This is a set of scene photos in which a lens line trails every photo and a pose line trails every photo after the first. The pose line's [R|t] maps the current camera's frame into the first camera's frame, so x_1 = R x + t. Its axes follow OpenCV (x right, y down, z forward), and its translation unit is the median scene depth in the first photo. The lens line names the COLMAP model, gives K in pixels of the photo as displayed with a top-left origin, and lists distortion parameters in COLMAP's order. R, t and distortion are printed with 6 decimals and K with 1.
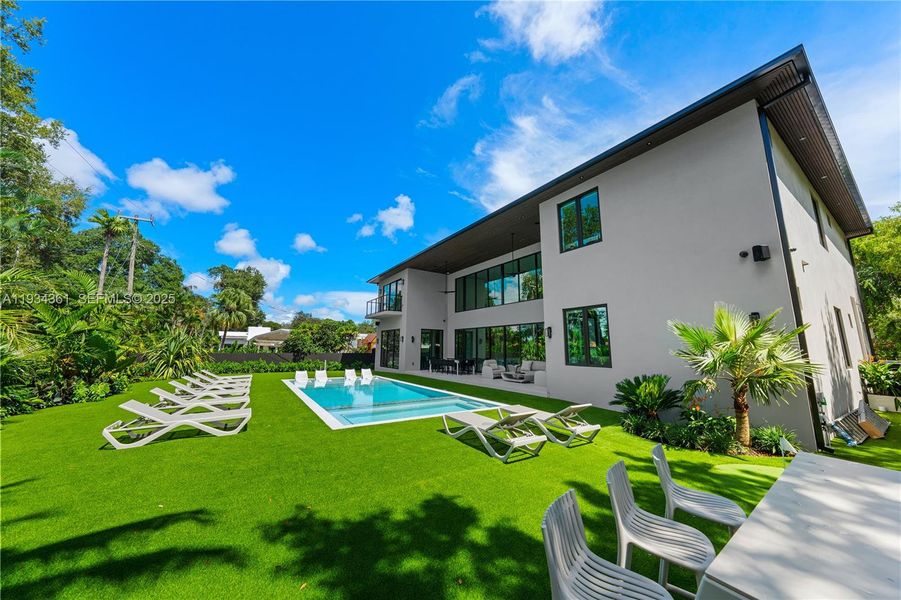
lens RADIAL K [[307.2, 0, 447.3], [0, 307.2, 297.3], [0, 0, 1]] dist [-0.001507, 0.000979]
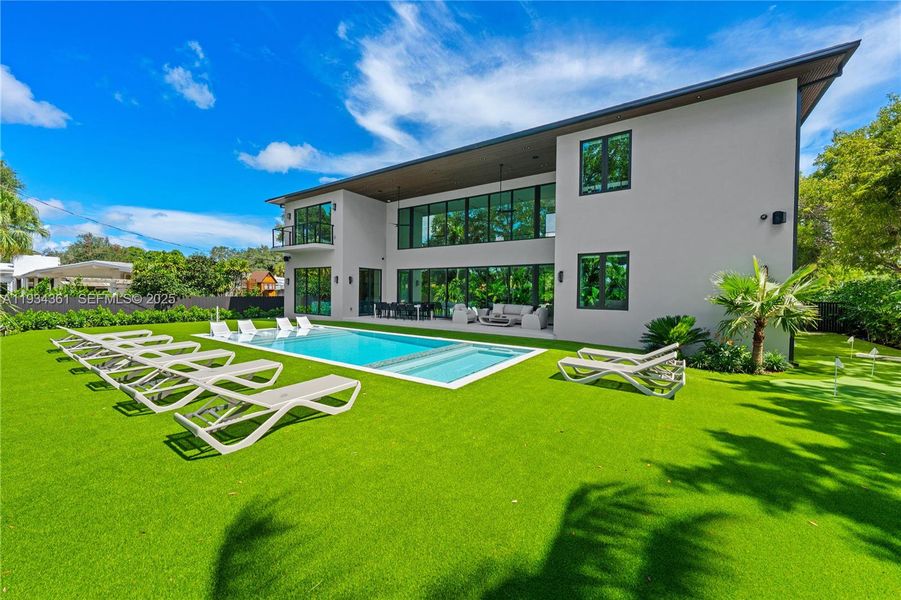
lens RADIAL K [[343.6, 0, 446.8], [0, 343.6, 300.5], [0, 0, 1]] dist [0.000235, 0.000049]
pose [[0.922942, -0.010169, 0.384805, -0.247419], [-0.065537, 0.980905, 0.183111, 0.005811], [-0.379319, -0.194220, 0.904652, 0.064130]]
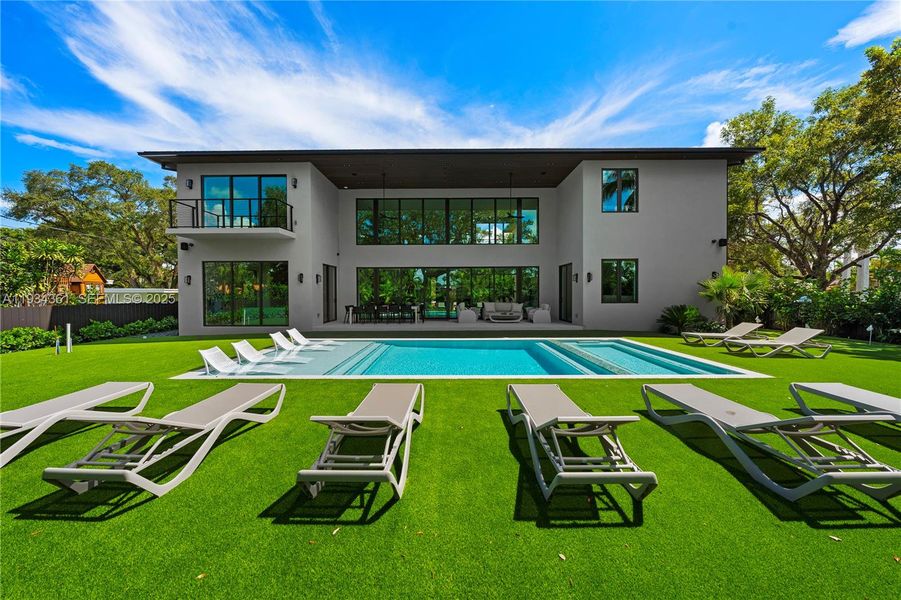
lens RADIAL K [[307.2, 0, 446.7], [0, 307.2, 299.4], [0, 0, 1]] dist [-0.001507, 0.000979]
pose [[0.546924, -0.029080, 0.836677, -0.553067], [-0.129105, 0.984511, 0.118613, 0.072424], [-0.827167, -0.172891, 0.534699, 0.449856]]
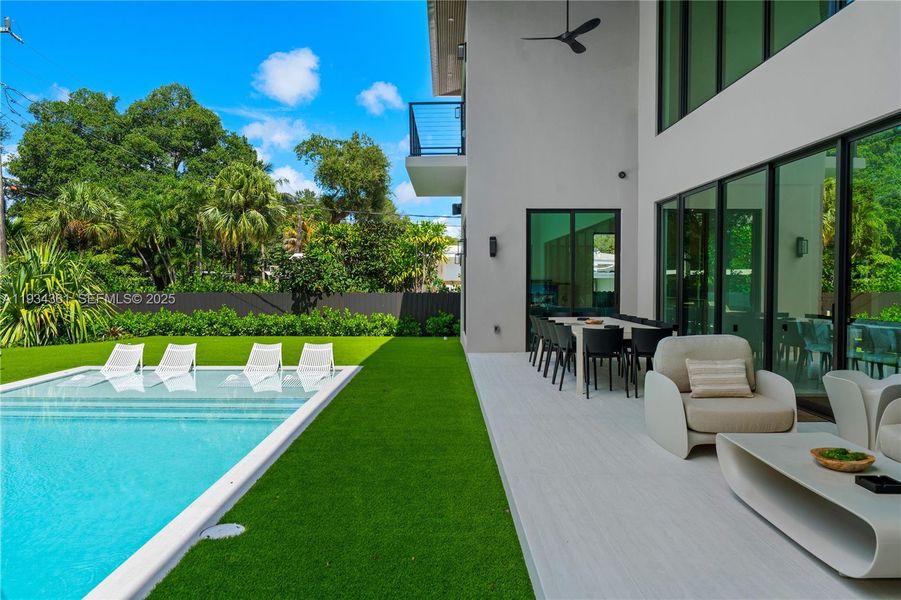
lens RADIAL K [[601.4, 0, 441.7], [0, 601.4, 292.5], [0, 0, 1]] dist [0.007246, 0.006187]
pose [[0.836687, 0.000190, -0.547681, 0.168786], [0.098642, 0.983594, 0.151036, 0.096547], [0.538725, -0.180394, 0.822942, 0.543960]]
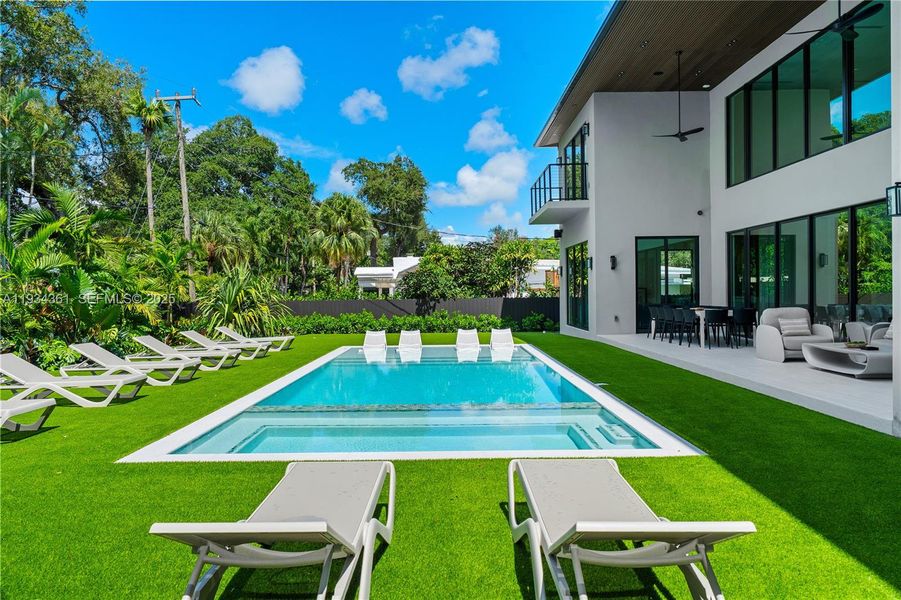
lens RADIAL K [[601.4, 0, 445.0], [0, 601.4, 295.3], [0, 0, 1]] dist [0.007246, 0.006187]
pose [[0.835977, -0.018285, -0.548460, 0.161484], [0.111477, 0.984264, 0.137101, 0.044347], [0.537322, -0.175754, 0.824861, 0.194131]]
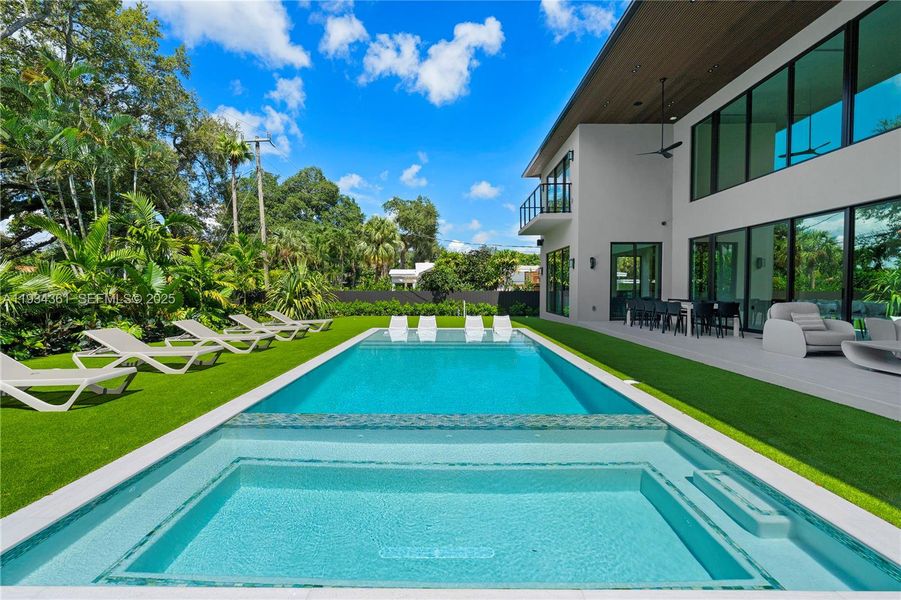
lens RADIAL K [[376.0, 0, 448.1], [0, 376.0, 296.7], [0, 0, 1]] dist [0.003572, -0.000256]
pose [[0.835824, 0.002435, -0.548992, 0.037400], [0.099357, 0.982807, 0.155626, 0.074584], [0.539931, -0.184622, 0.821212, 0.354983]]
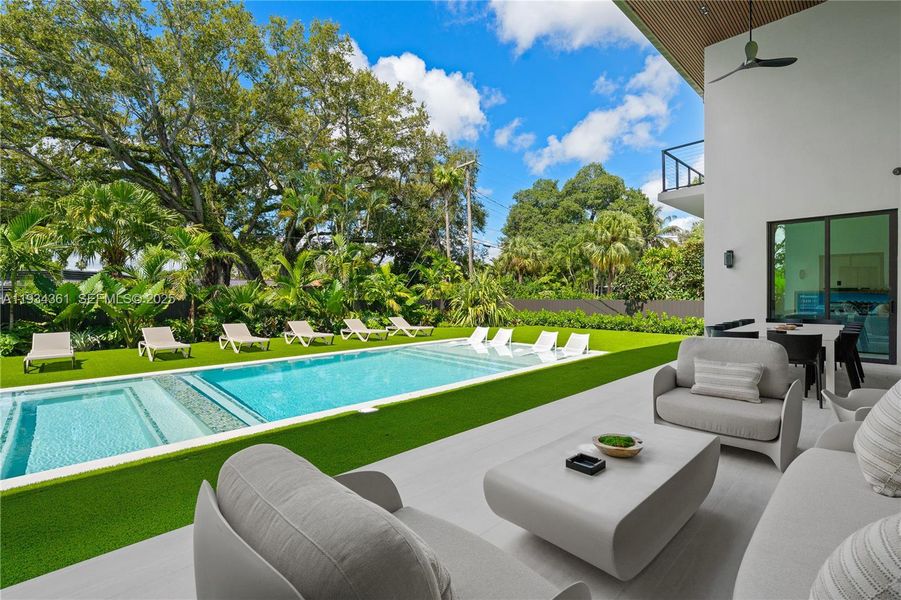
lens RADIAL K [[412.4, 0, 444.7], [0, 412.4, 296.9], [0, 0, 1]] dist [0.001581, 0.000103]
pose [[0.181175, -0.004542, -0.983440, 0.287240], [0.170030, 0.985075, 0.026775, 0.122227], [0.968641, -0.172065, 0.179243, 0.670352]]
